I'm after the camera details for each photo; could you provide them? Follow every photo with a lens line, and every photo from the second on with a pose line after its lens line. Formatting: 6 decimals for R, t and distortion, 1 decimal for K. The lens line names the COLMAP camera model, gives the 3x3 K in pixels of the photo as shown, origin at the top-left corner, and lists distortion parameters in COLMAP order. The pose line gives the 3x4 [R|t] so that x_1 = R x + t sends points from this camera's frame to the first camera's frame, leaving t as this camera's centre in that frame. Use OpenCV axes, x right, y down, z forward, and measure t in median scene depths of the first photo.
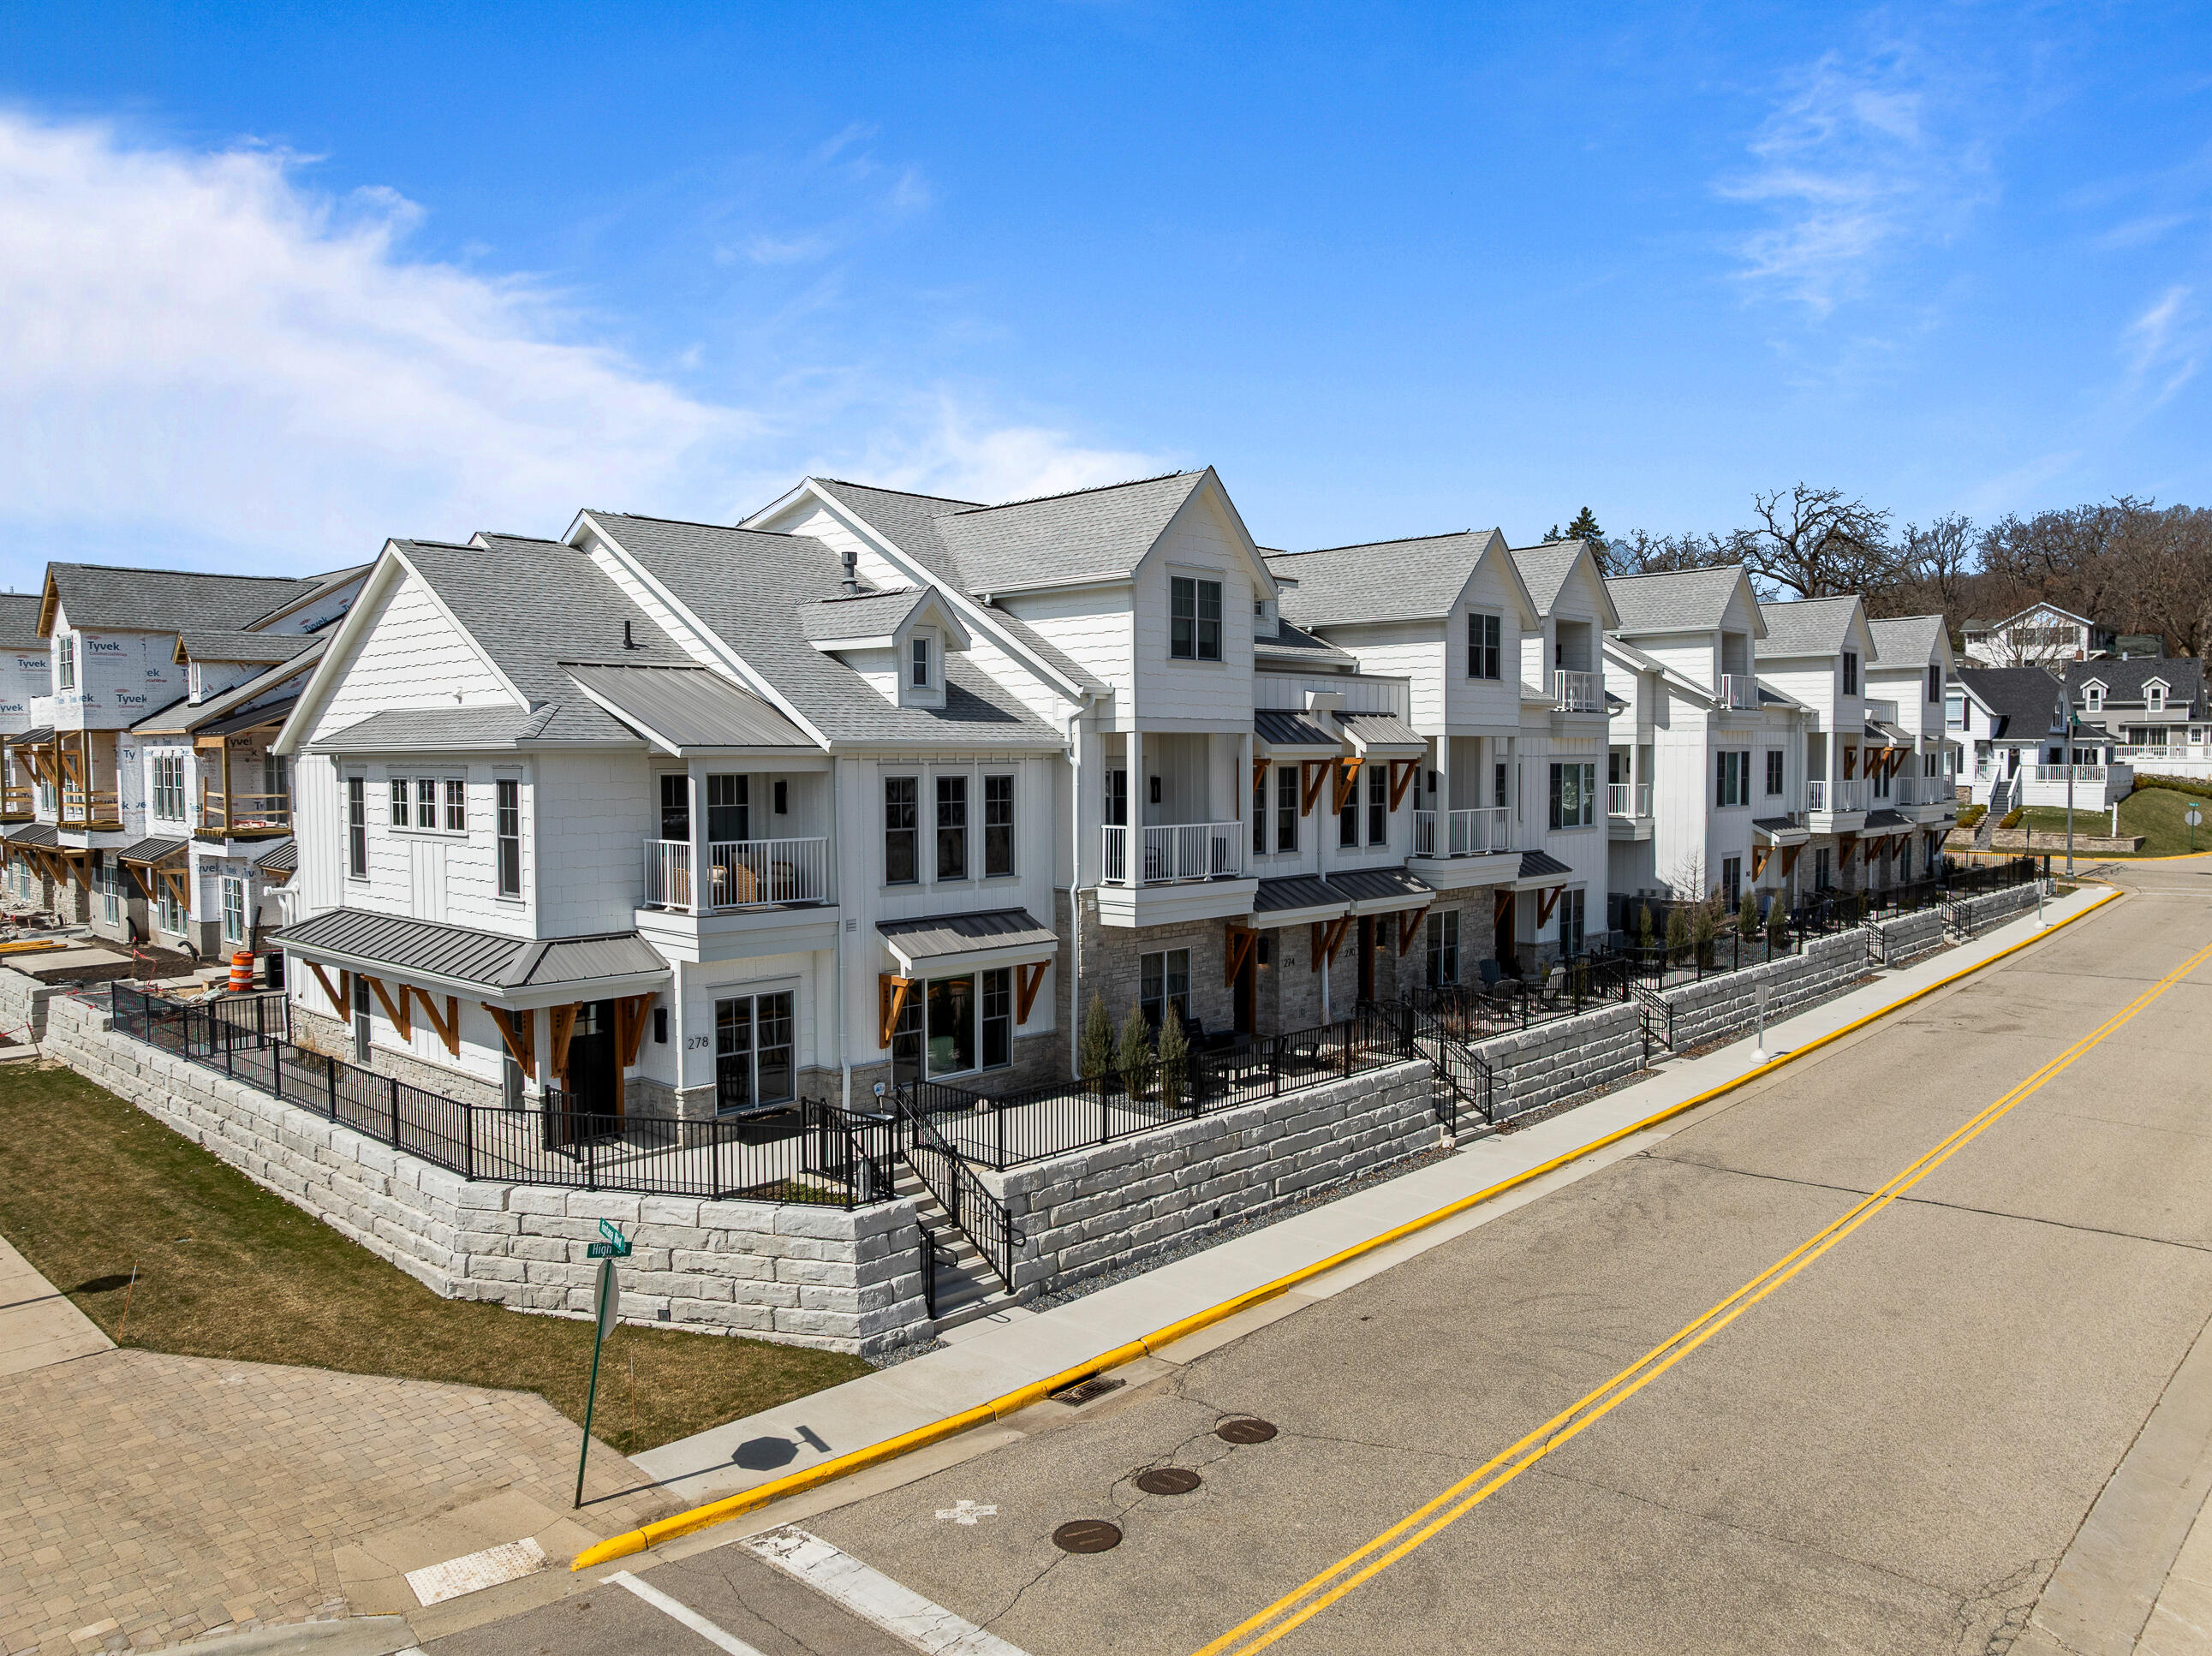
lens RADIAL K [[1556.6, 0, 1111.7], [0, 1556.6, 832.0], [0, 0, 1]] dist [-0.031602, -0.006846]
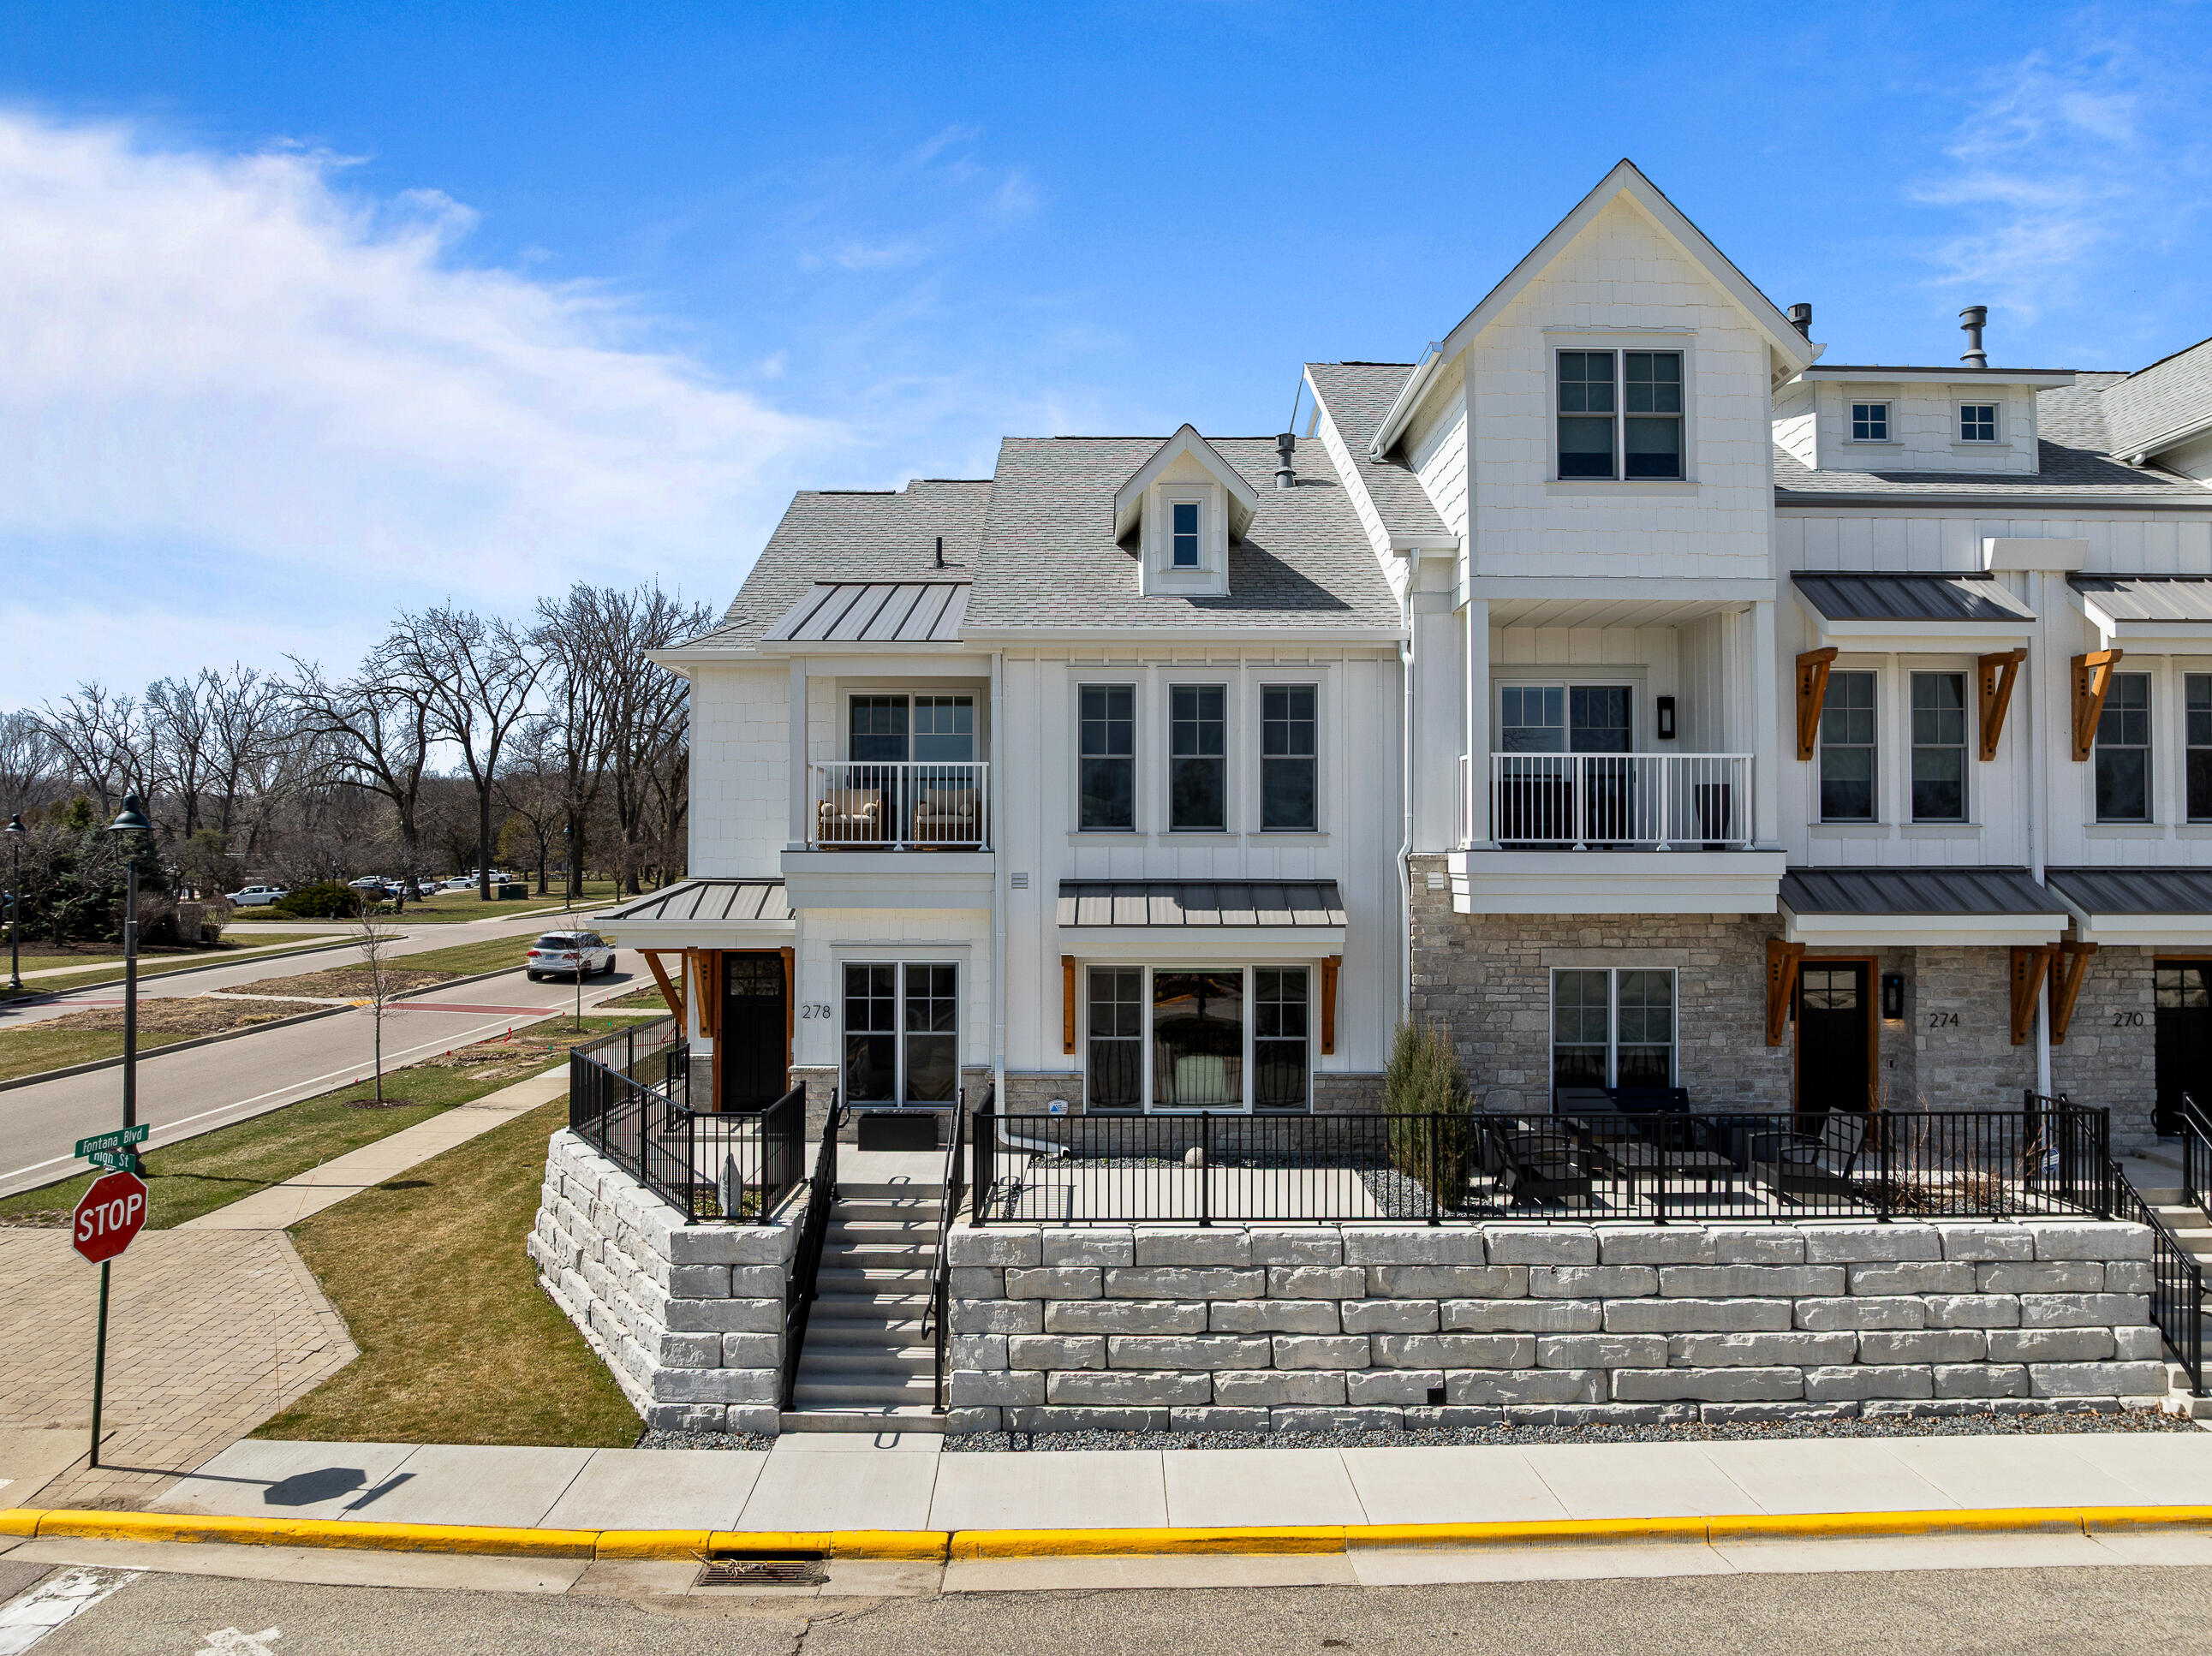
lens RADIAL K [[1556.6, 0, 1111.7], [0, 1556.6, 832.0], [0, 0, 1]] dist [-0.031602, -0.006846]
pose [[0.685803, -0.011578, -0.727695, 0.408121], [-0.038353, 0.997909, -0.052022, 0.073819], [0.726776, 0.063586, 0.683925, 0.518512]]
